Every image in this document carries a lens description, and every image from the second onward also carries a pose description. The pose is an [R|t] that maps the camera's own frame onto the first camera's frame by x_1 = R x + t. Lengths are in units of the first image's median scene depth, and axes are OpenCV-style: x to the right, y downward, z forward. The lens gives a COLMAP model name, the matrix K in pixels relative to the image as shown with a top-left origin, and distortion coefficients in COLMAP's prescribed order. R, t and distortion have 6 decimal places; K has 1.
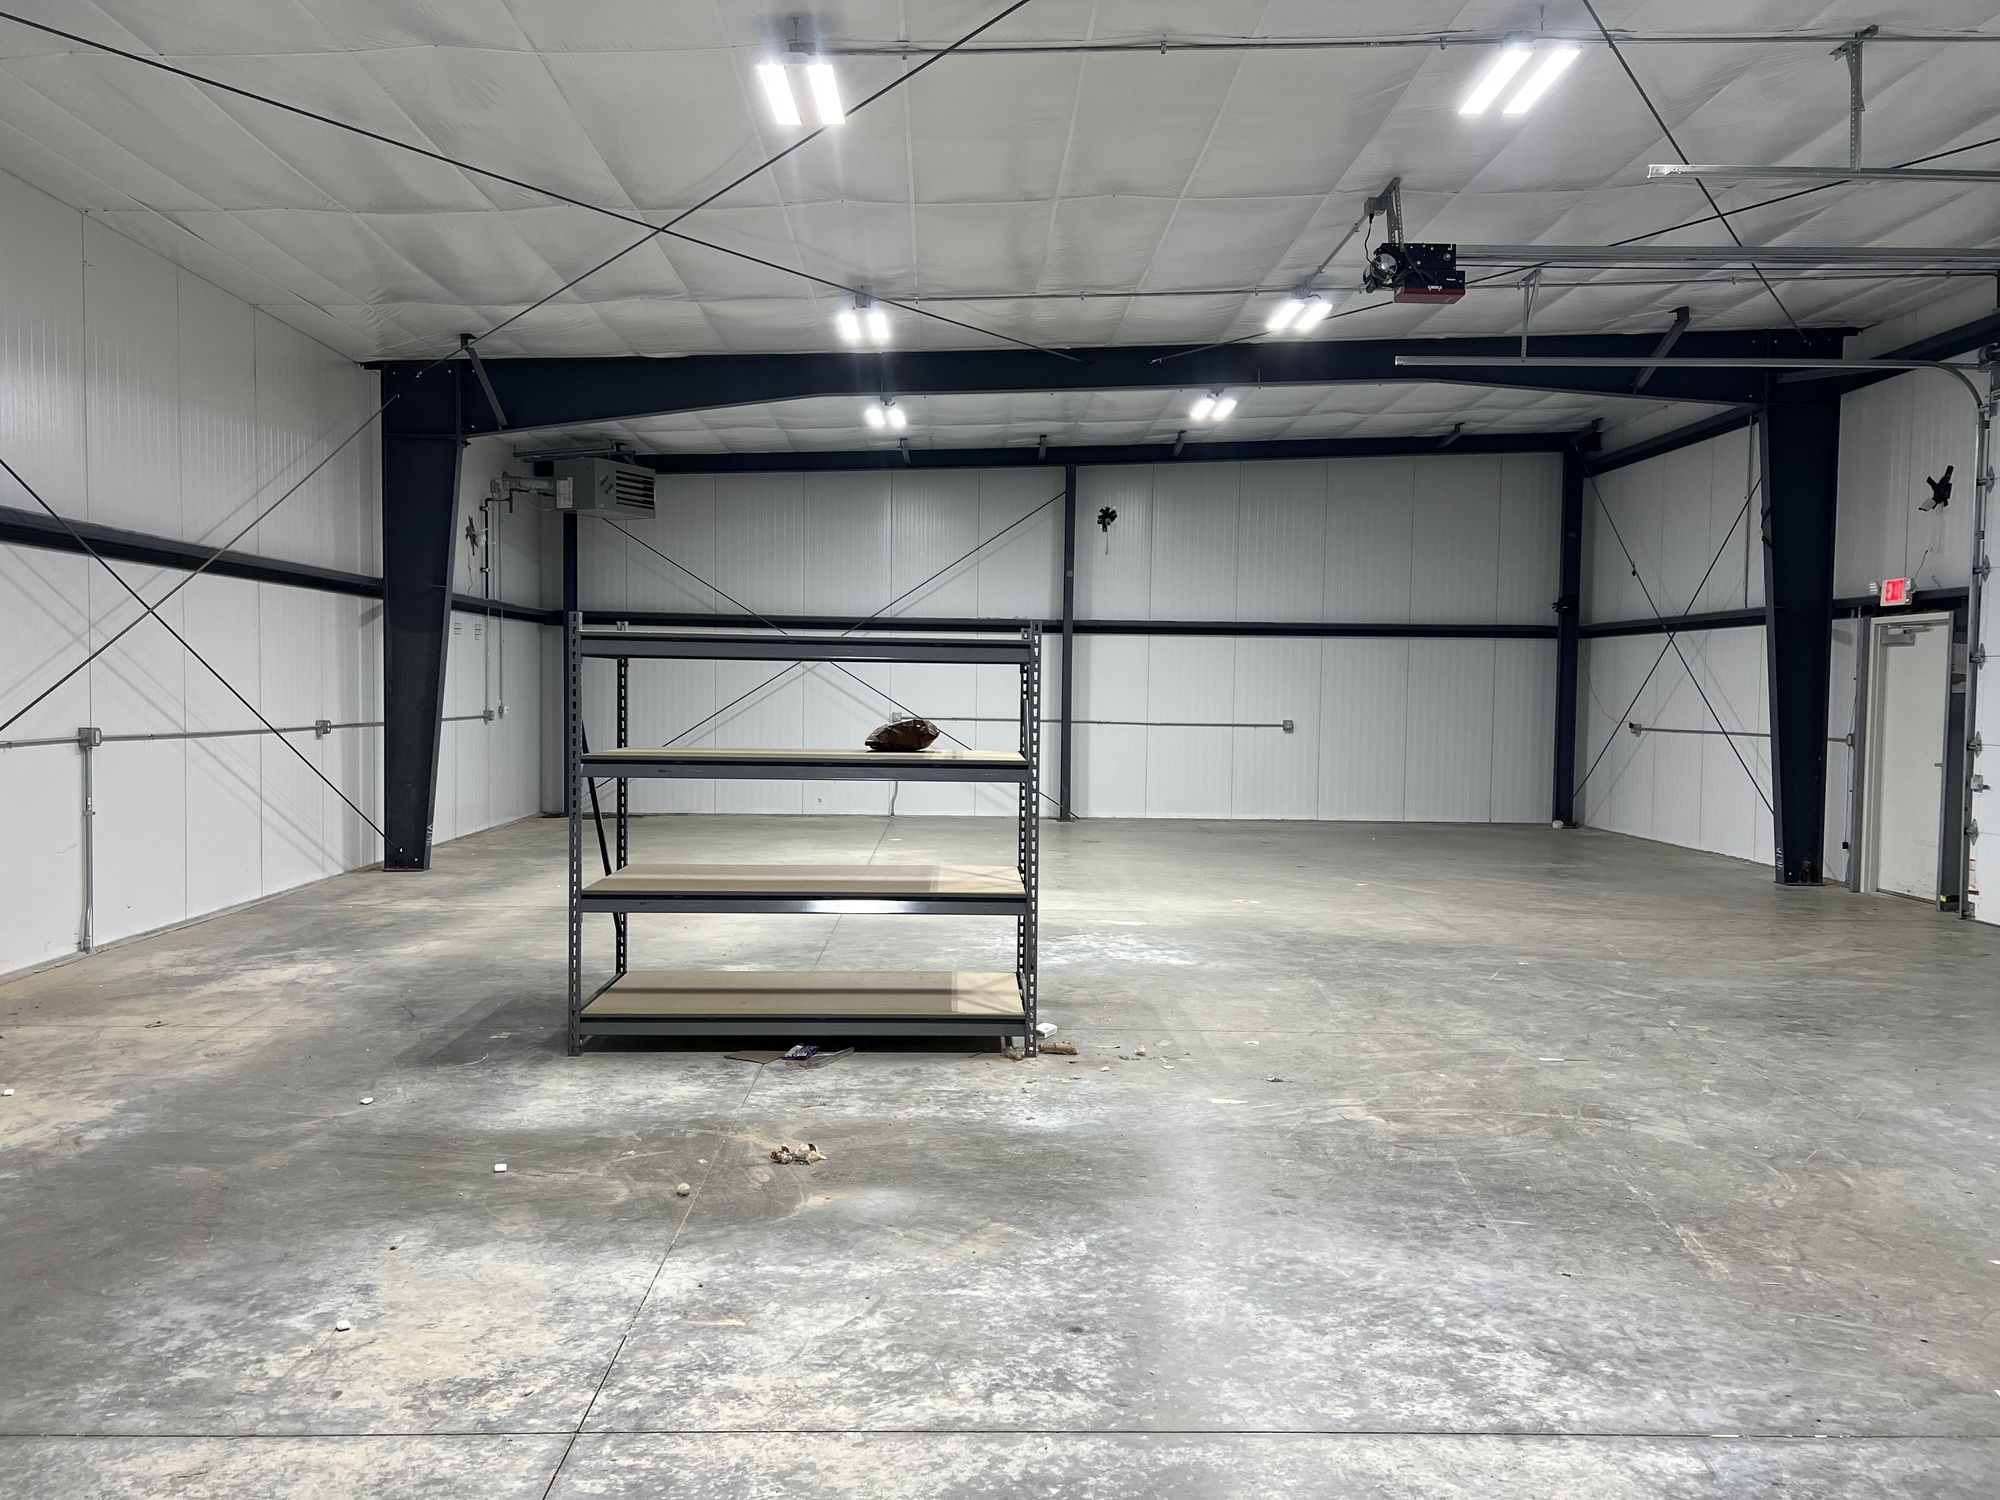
lens RADIAL K [[1502.5, 0, 1005.0], [0, 1502.5, 759.7], [0, 0, 1]] dist [0.042461, -0.041297]
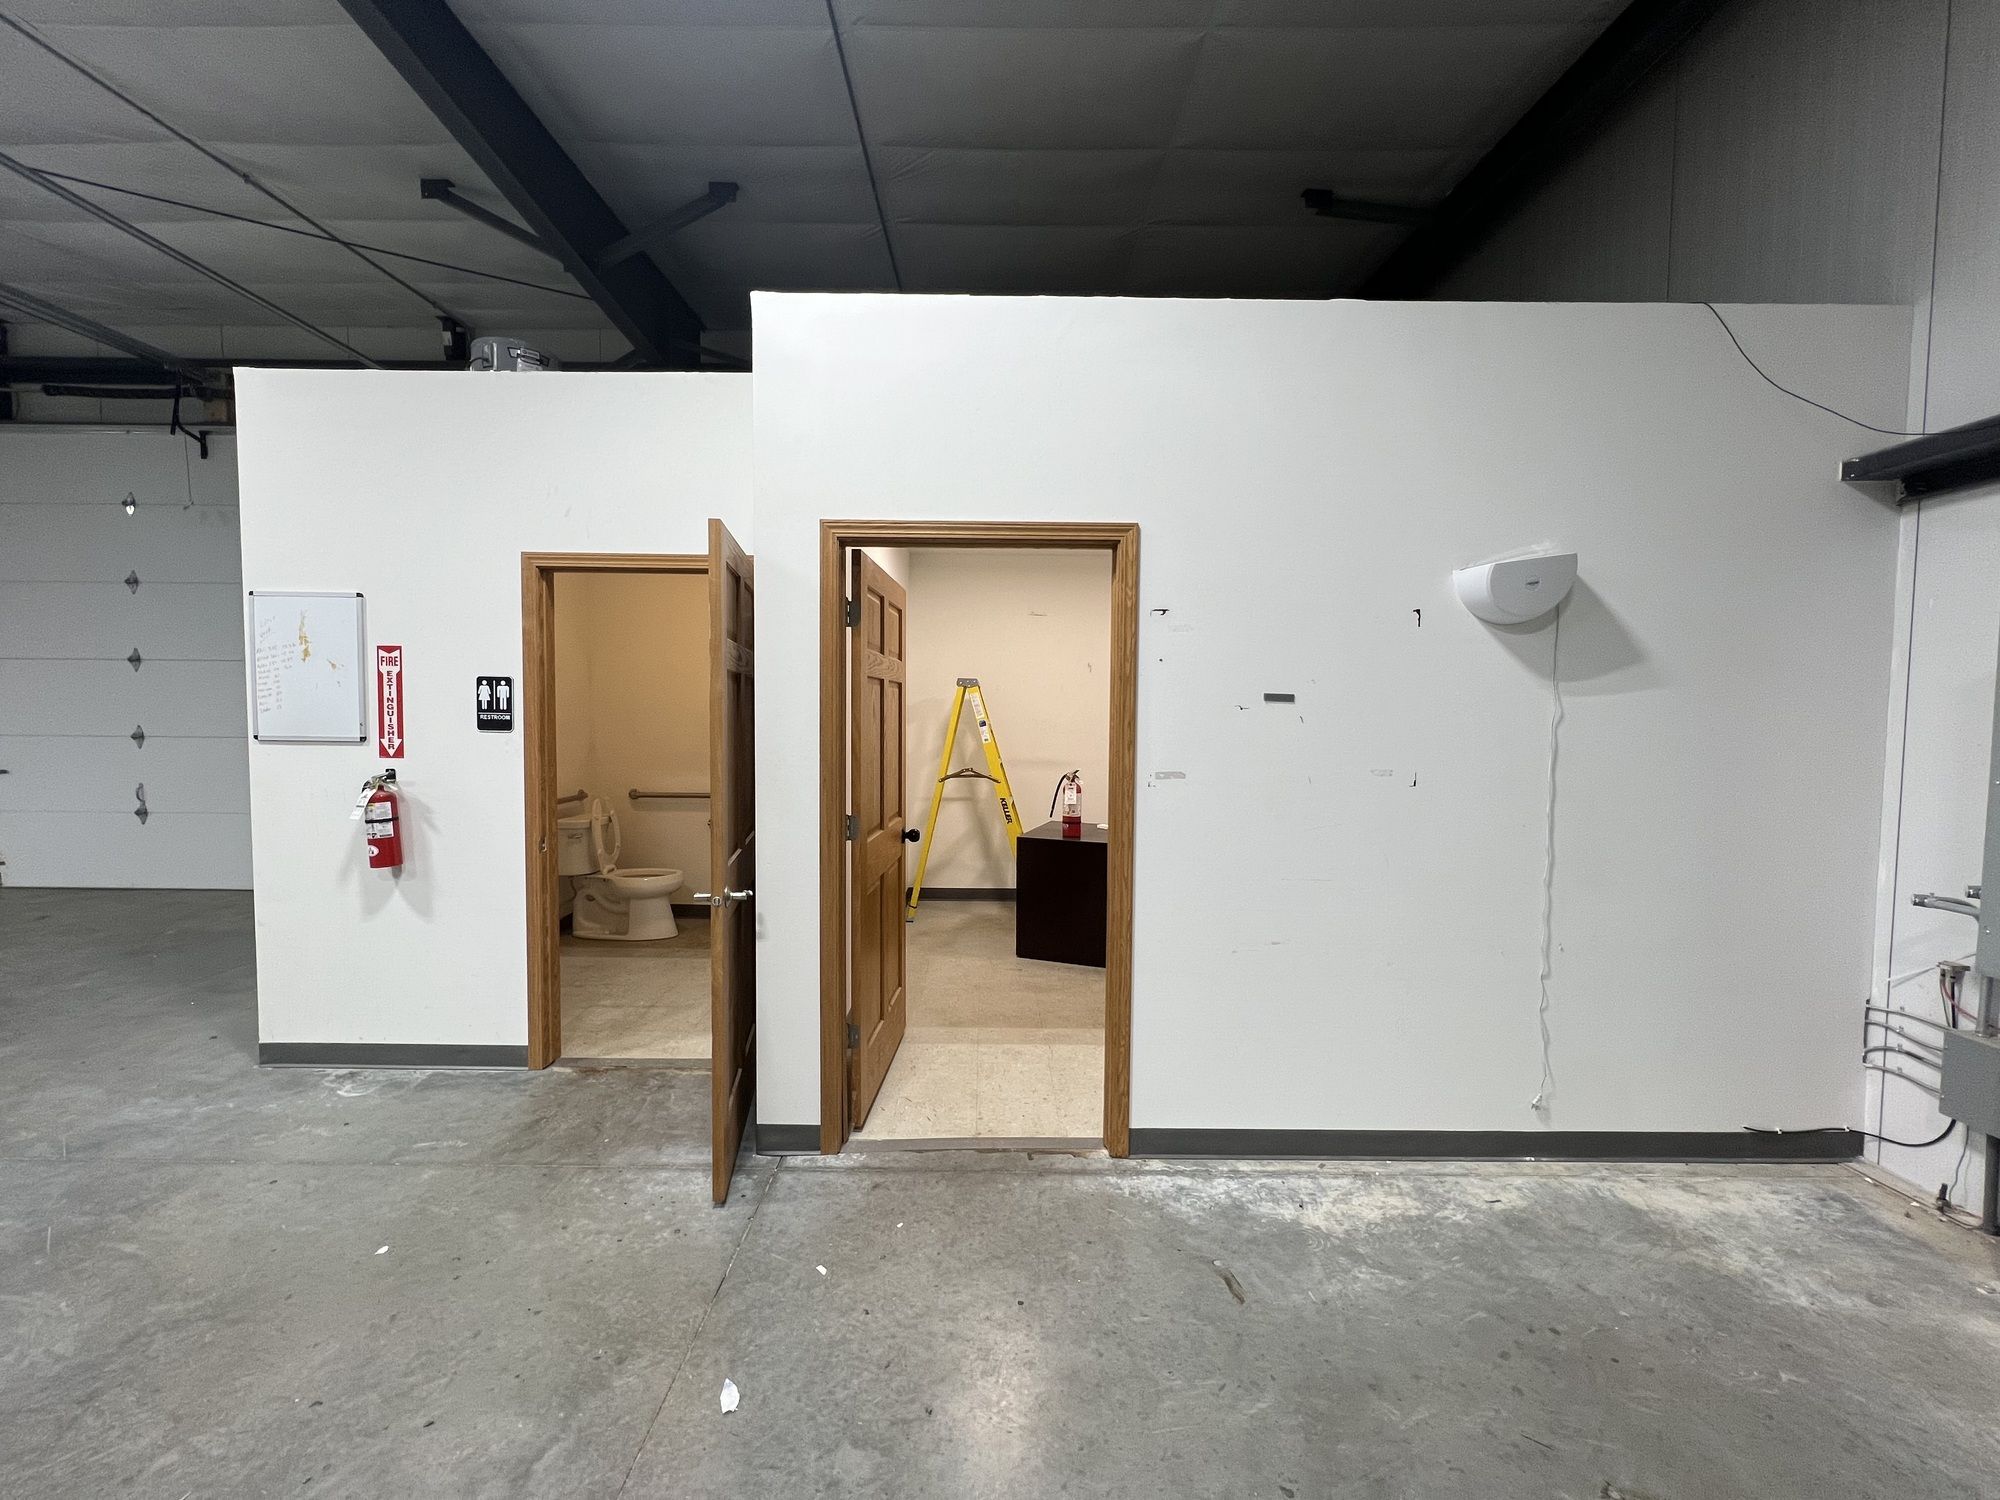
lens RADIAL K [[803.9, 0, 991.3], [0, 803.9, 752.6], [0, 0, 1]] dist [-0.002940, 0.000506]
pose [[0.034226, -0.062956, 0.997429, 0.140448], [0.037898, 0.997378, 0.061652, -0.012400], [-0.998695, 0.035690, 0.036522, 0.496040]]
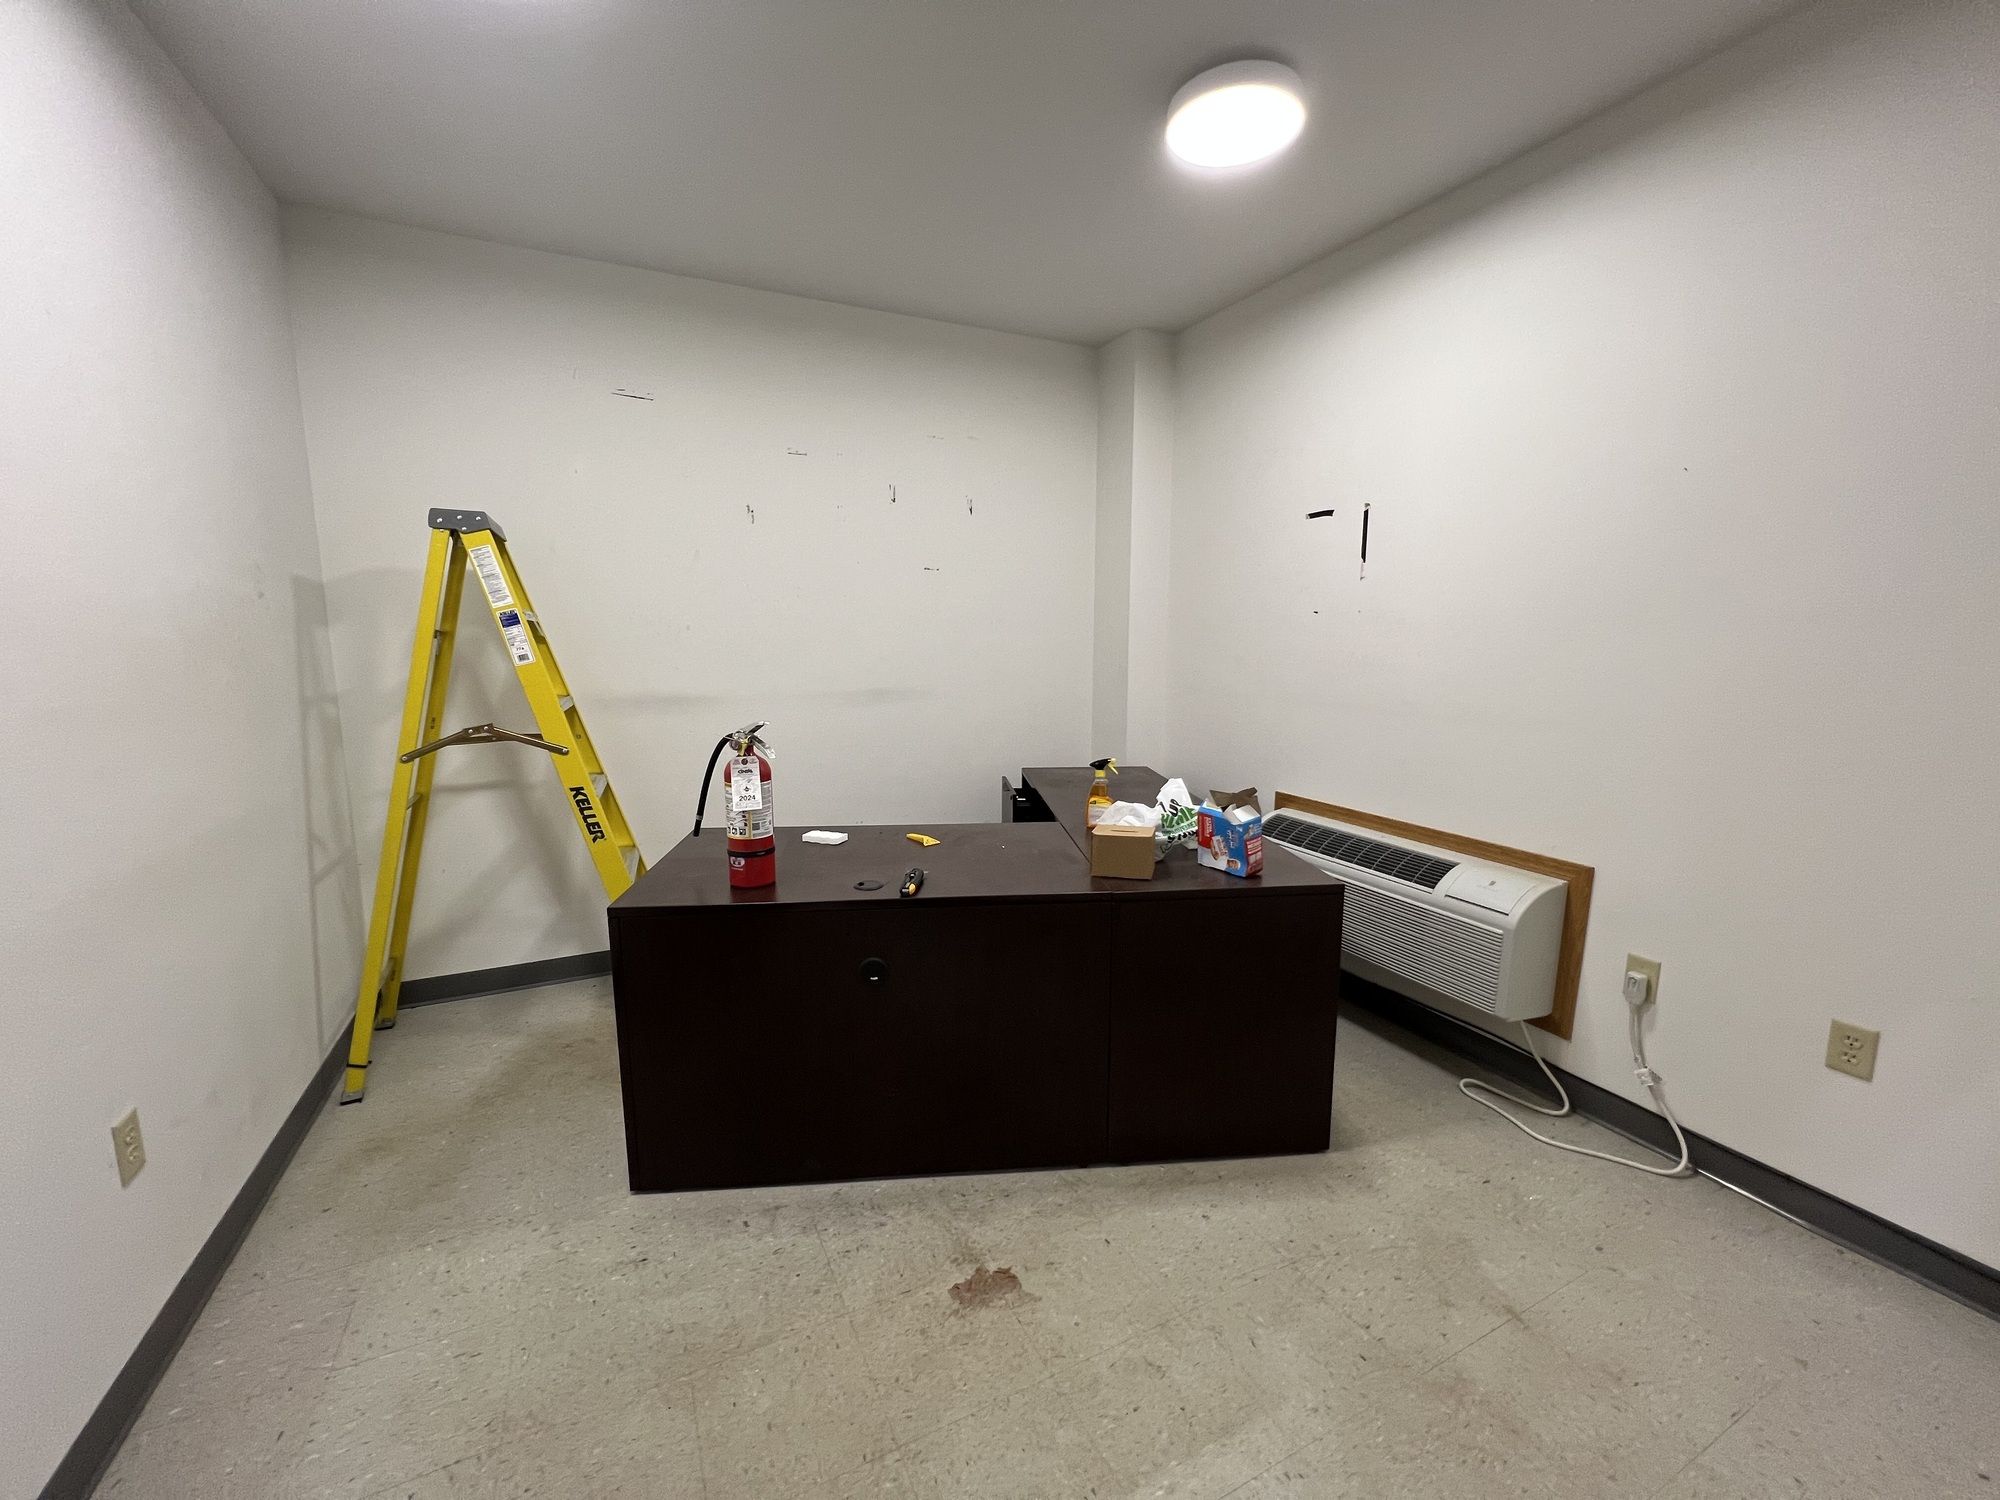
lens RADIAL K [[800.0, 0, 993.2], [0, 800.0, 759.0], [0, 0, 1]] dist [0.000052, 0.000330]
pose [[-0.400872, -0.153466, 0.903189, 0.489134], [0.037453, 0.982300, 0.183531, 0.008509], [-0.915368, 0.107400, -0.388029, 0.484365]]
